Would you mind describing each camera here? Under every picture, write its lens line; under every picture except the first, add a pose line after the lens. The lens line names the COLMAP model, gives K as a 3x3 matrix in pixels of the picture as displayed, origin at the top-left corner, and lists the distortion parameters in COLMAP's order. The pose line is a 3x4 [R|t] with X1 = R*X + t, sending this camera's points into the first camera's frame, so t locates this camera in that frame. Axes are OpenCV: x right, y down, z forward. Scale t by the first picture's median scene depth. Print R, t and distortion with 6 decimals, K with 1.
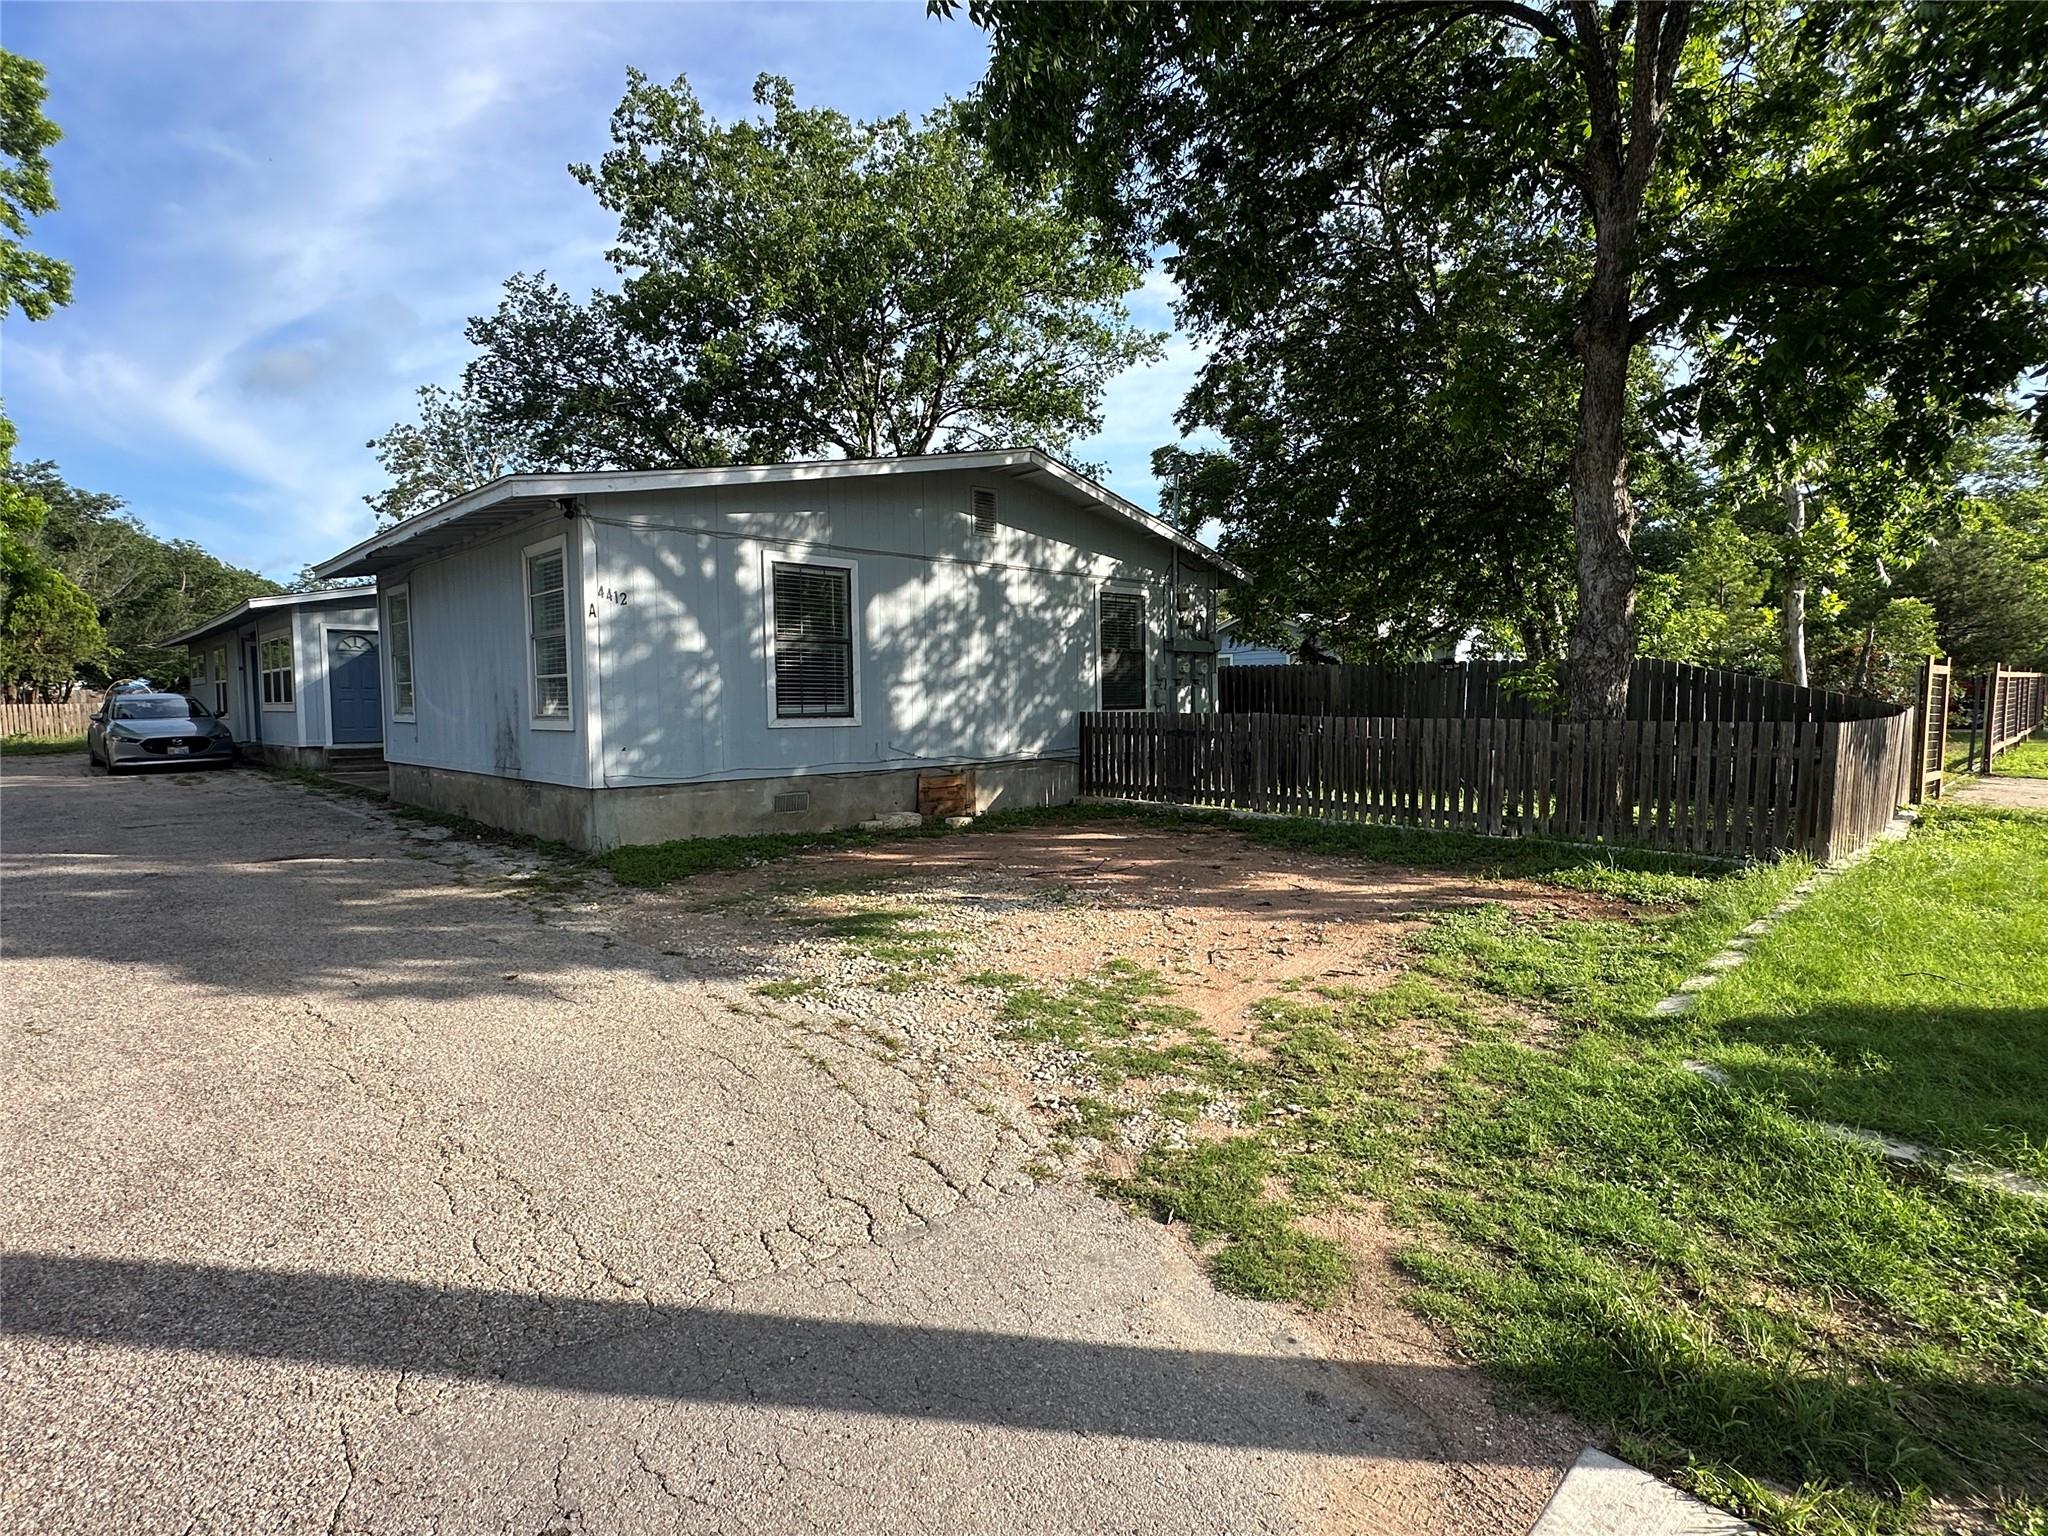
lens RADIAL K [[1044.8, 0, 1024.0], [0, 1044.8, 768.0], [0, 0, 1]] dist [-0.001754, -0.000213]
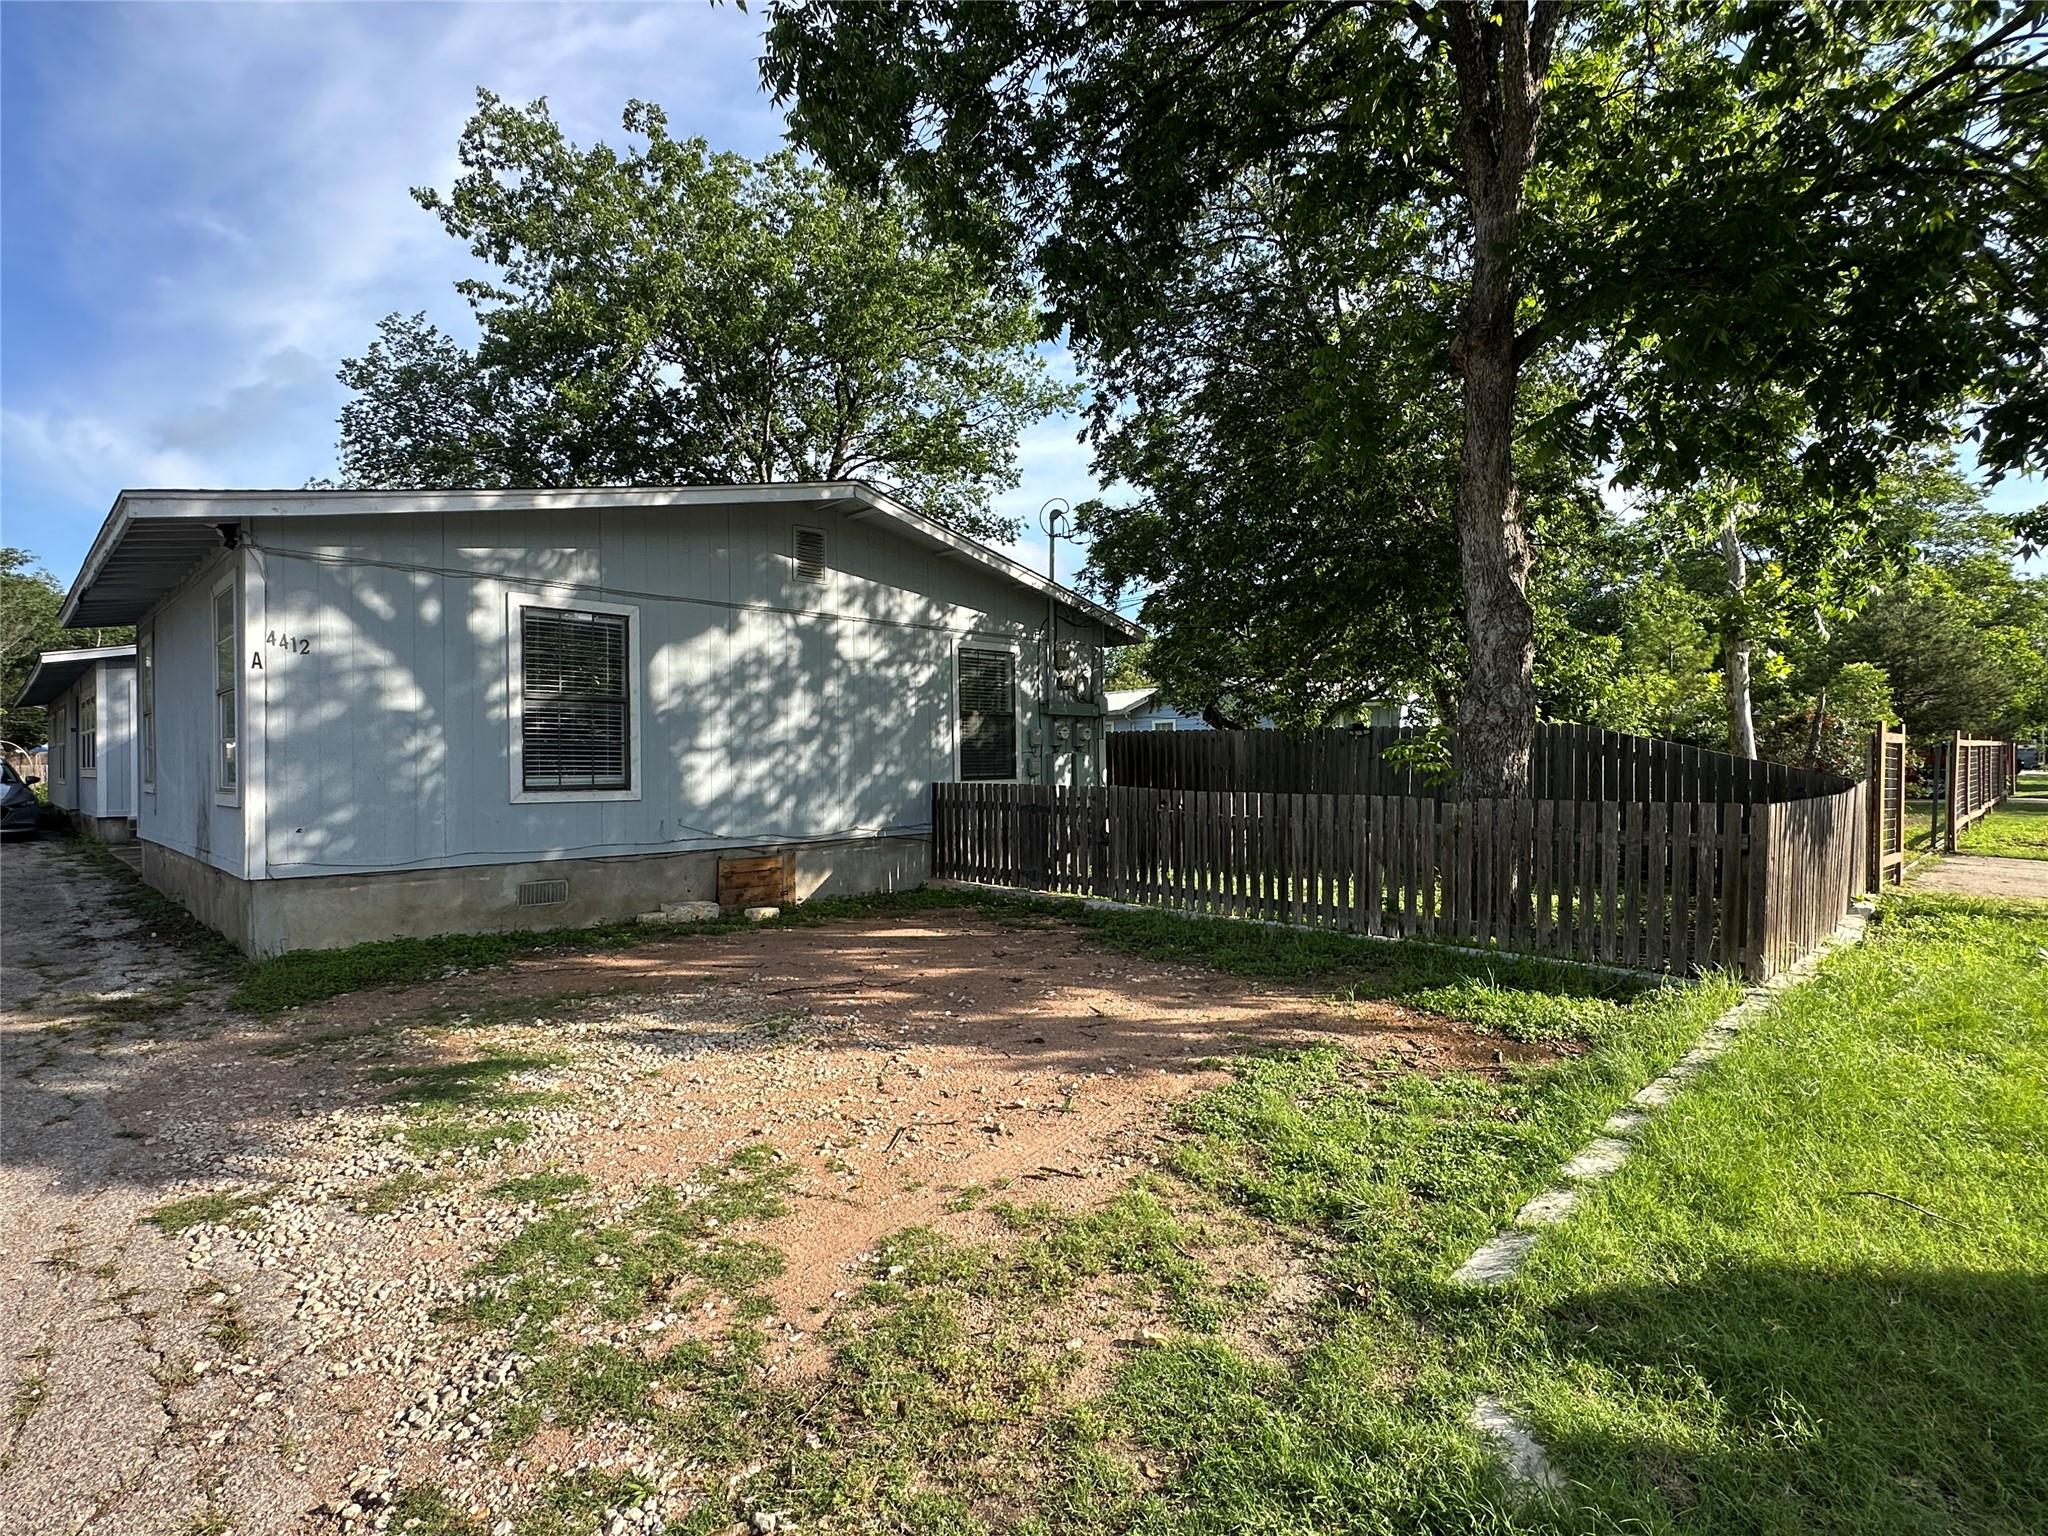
lens RADIAL K [[1044.8, 0, 1024.0], [0, 1044.8, 768.0], [0, 0, 1]] dist [-0.001754, -0.000213]
pose [[0.999792, 0.003181, 0.020131, 0.131249], [-0.001937, 0.998104, -0.061520, -0.014086], [-0.020288, 0.061468, 0.997903, 0.142925]]
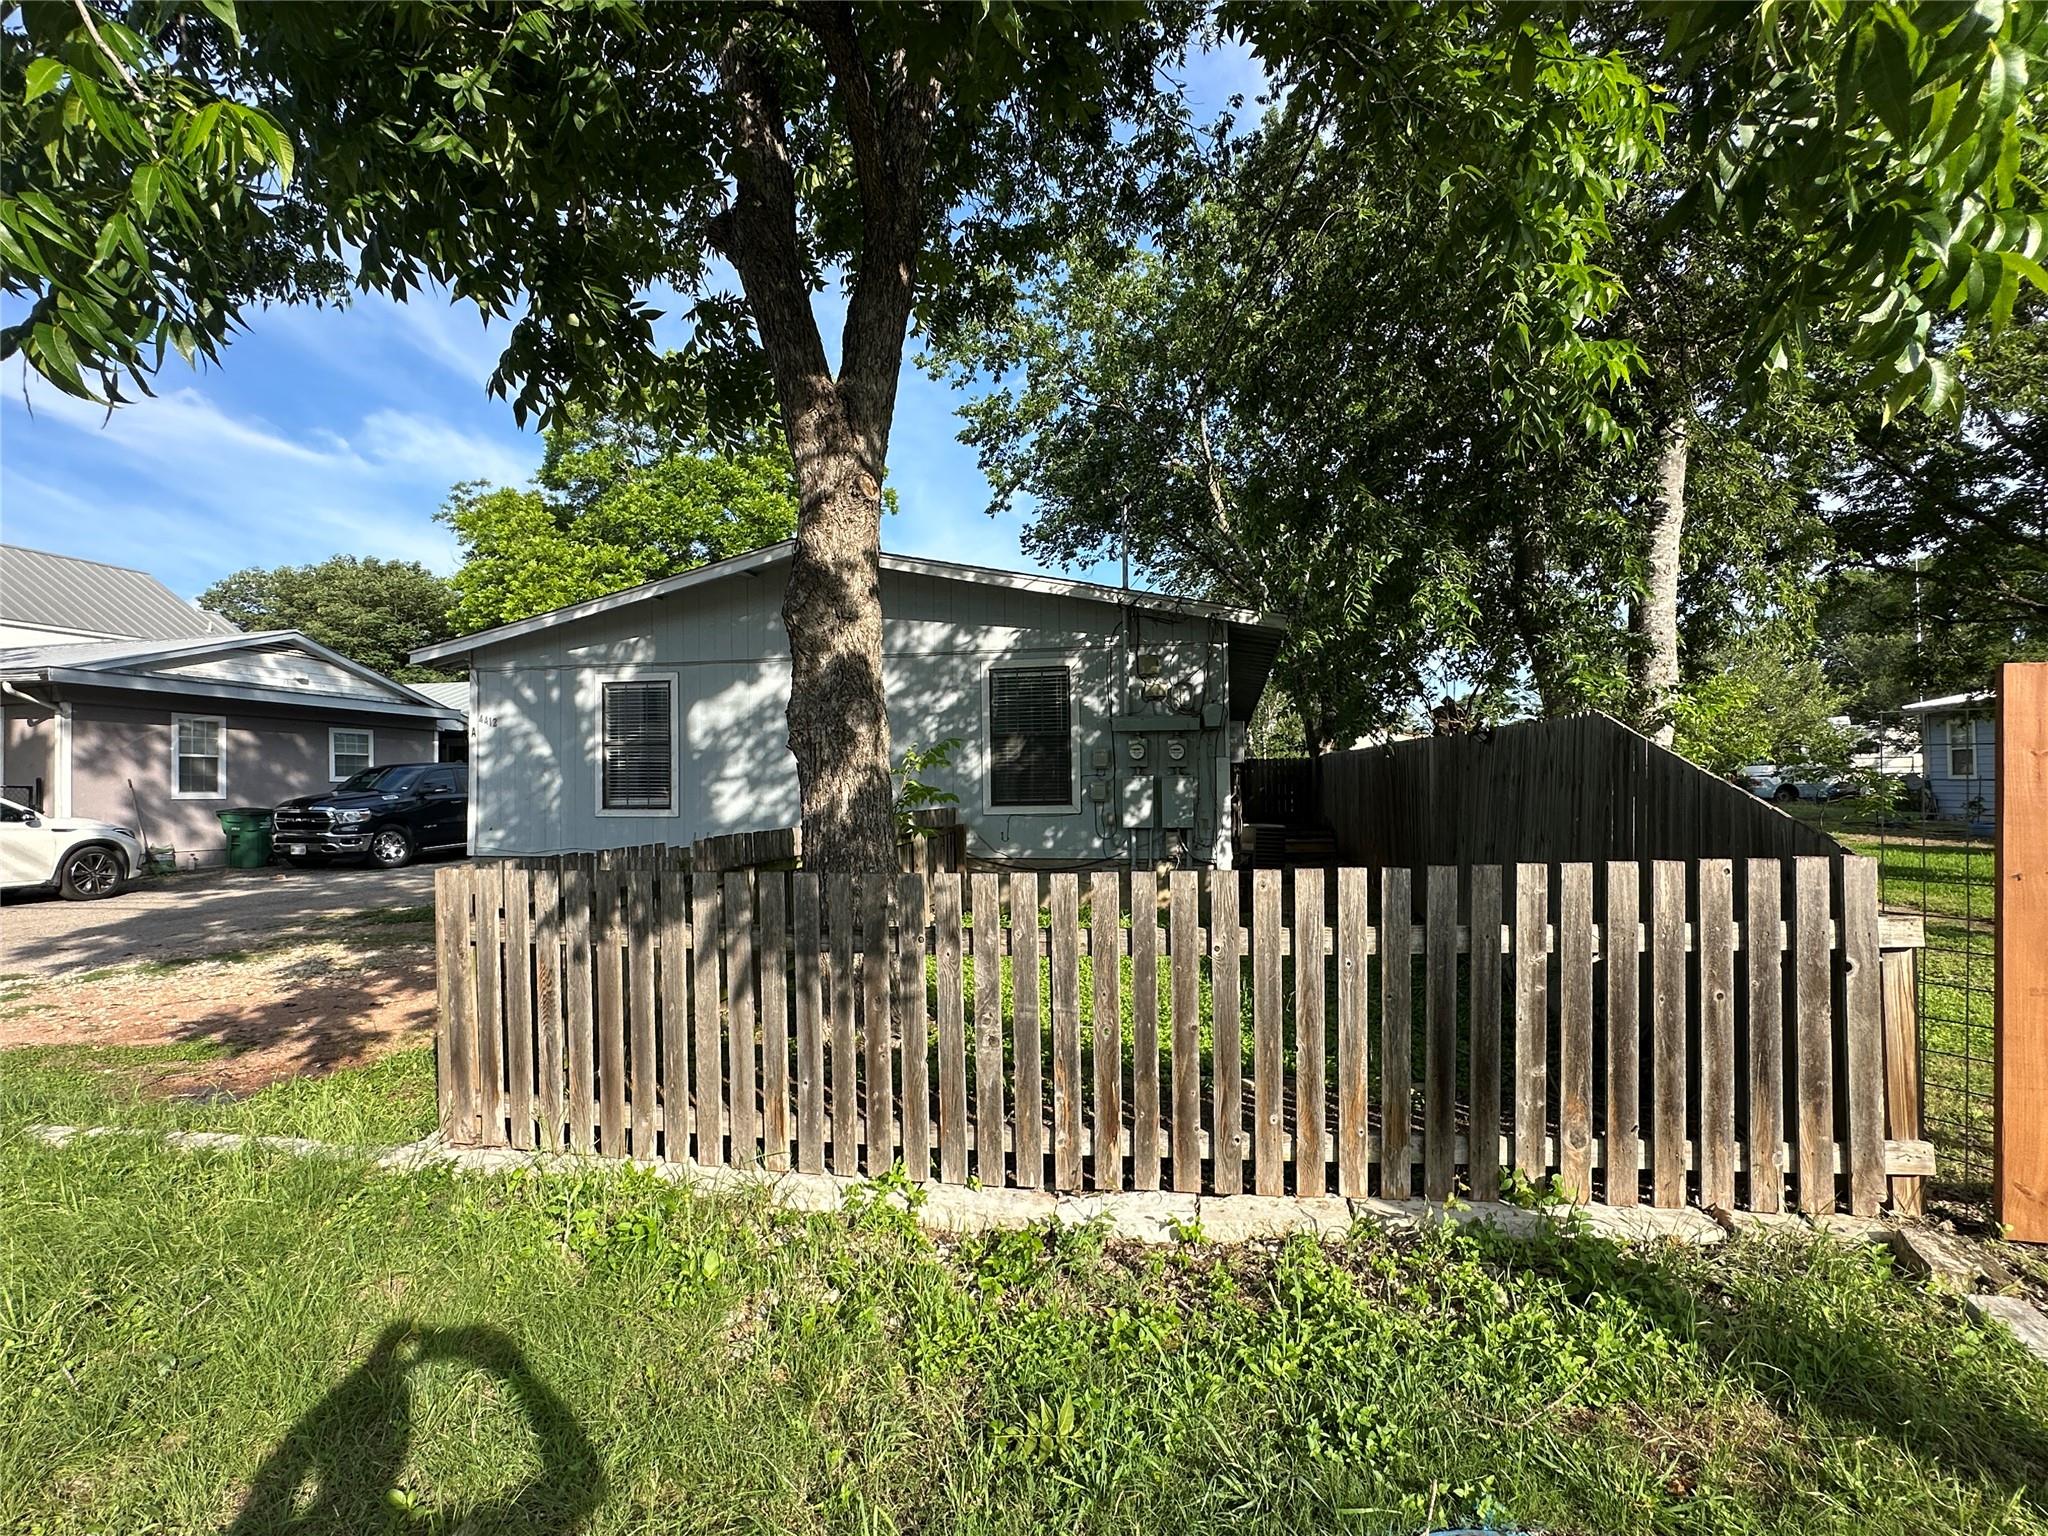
lens RADIAL K [[1044.8, 0, 1024.0], [0, 1044.8, 768.0], [0, 0, 1]] dist [-0.001754, -0.000213]
pose [[0.551468, -0.000625, -0.834196, 0.949326], [-0.048101, 0.998312, -0.032546, -0.072131], [0.832808, 0.058074, 0.550507, 0.655598]]
